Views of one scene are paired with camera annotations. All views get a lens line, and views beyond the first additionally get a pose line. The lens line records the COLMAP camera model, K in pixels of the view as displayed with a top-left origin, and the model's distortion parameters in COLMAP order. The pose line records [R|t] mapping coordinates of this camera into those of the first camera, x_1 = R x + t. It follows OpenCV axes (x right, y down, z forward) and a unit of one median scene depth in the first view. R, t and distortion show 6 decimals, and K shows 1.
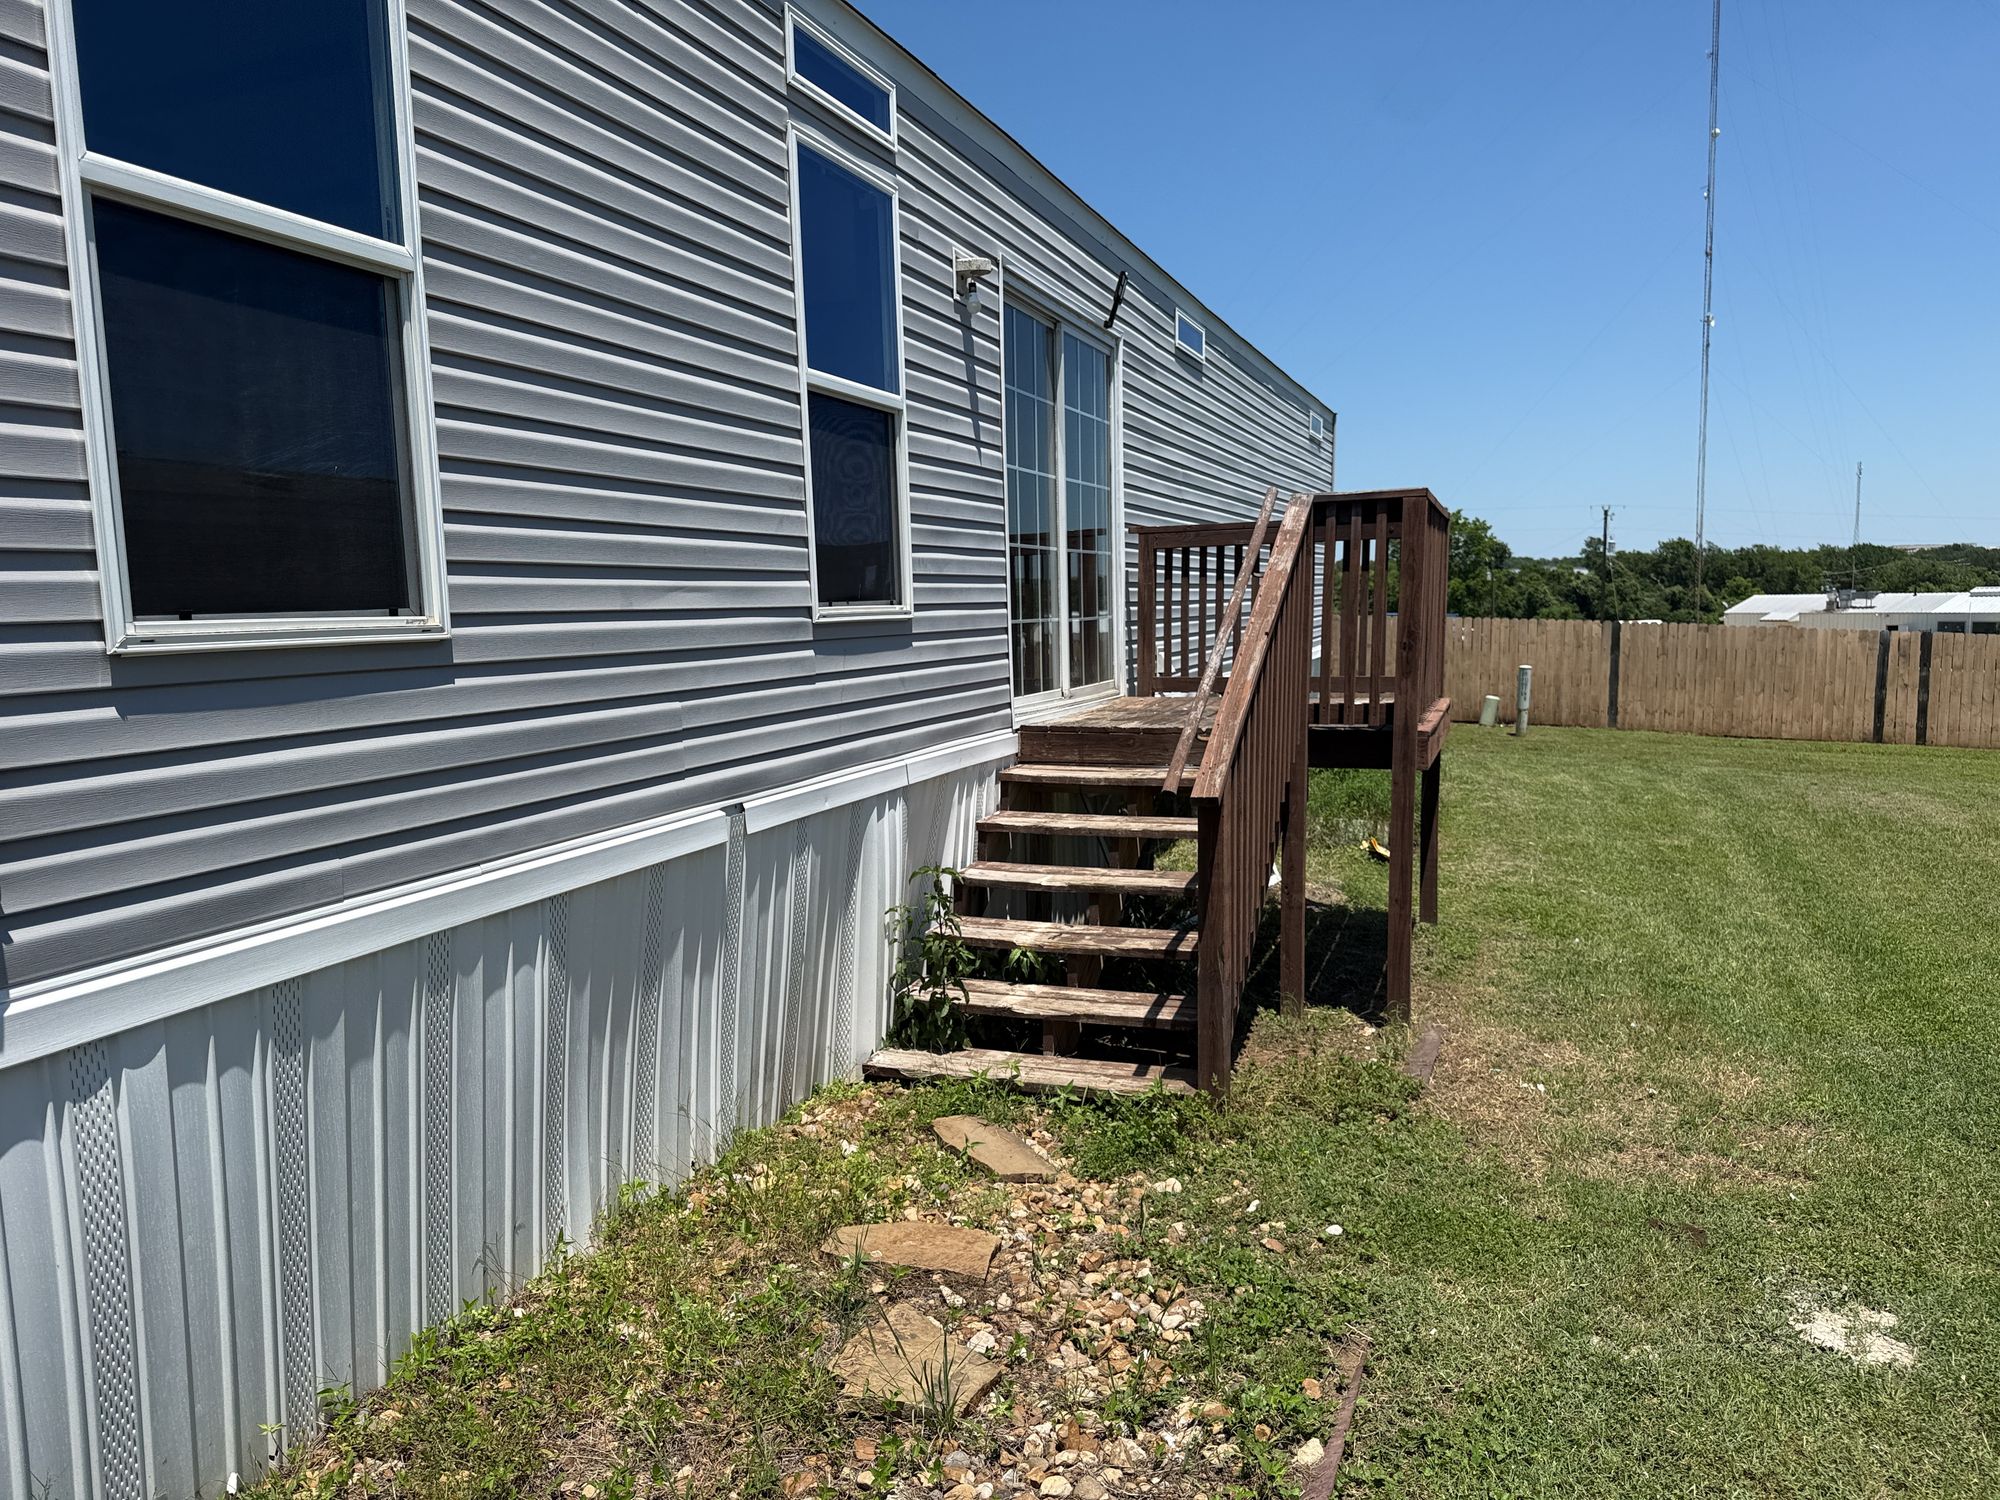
lens RADIAL K [[1421.4, 0, 997.0], [0, 1421.4, 747.8], [0, 0, 1]] dist [0.020821, -0.003587]
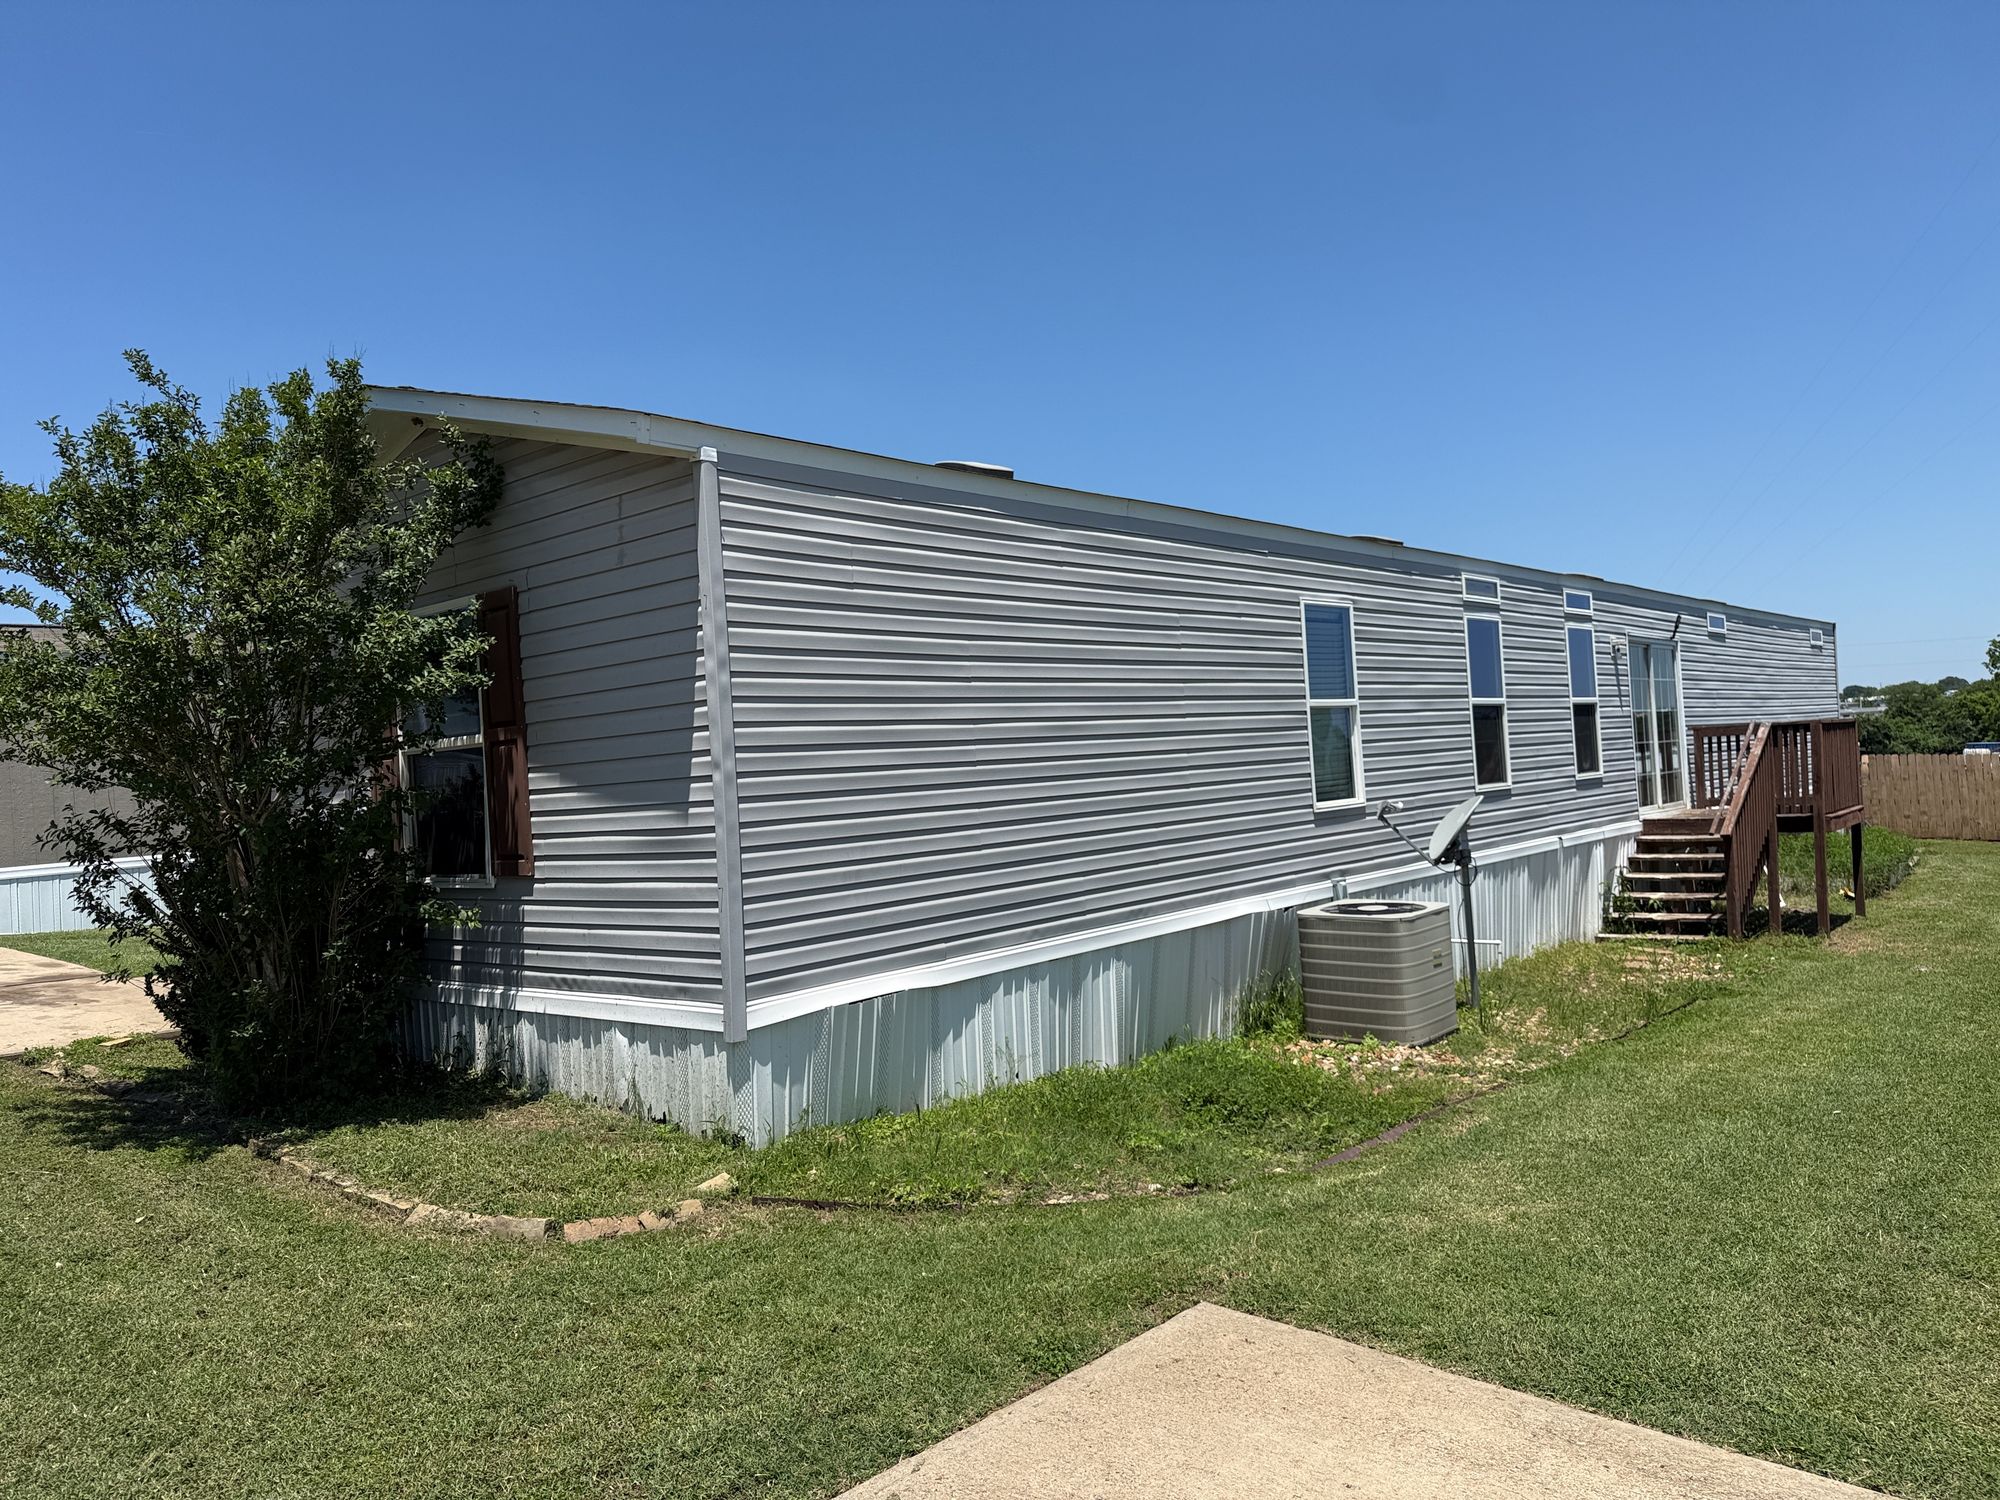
lens RADIAL K [[1421.4, 0, 1000.7], [0, 1421.4, 737.4], [0, 0, 1]] dist [0.020821, -0.003587]
pose [[0.938710, -0.036071, -0.342817, -0.180185], [-0.001304, 0.994131, -0.108175, 0.116179], [0.344707, 0.101992, 0.933153, -1.728625]]
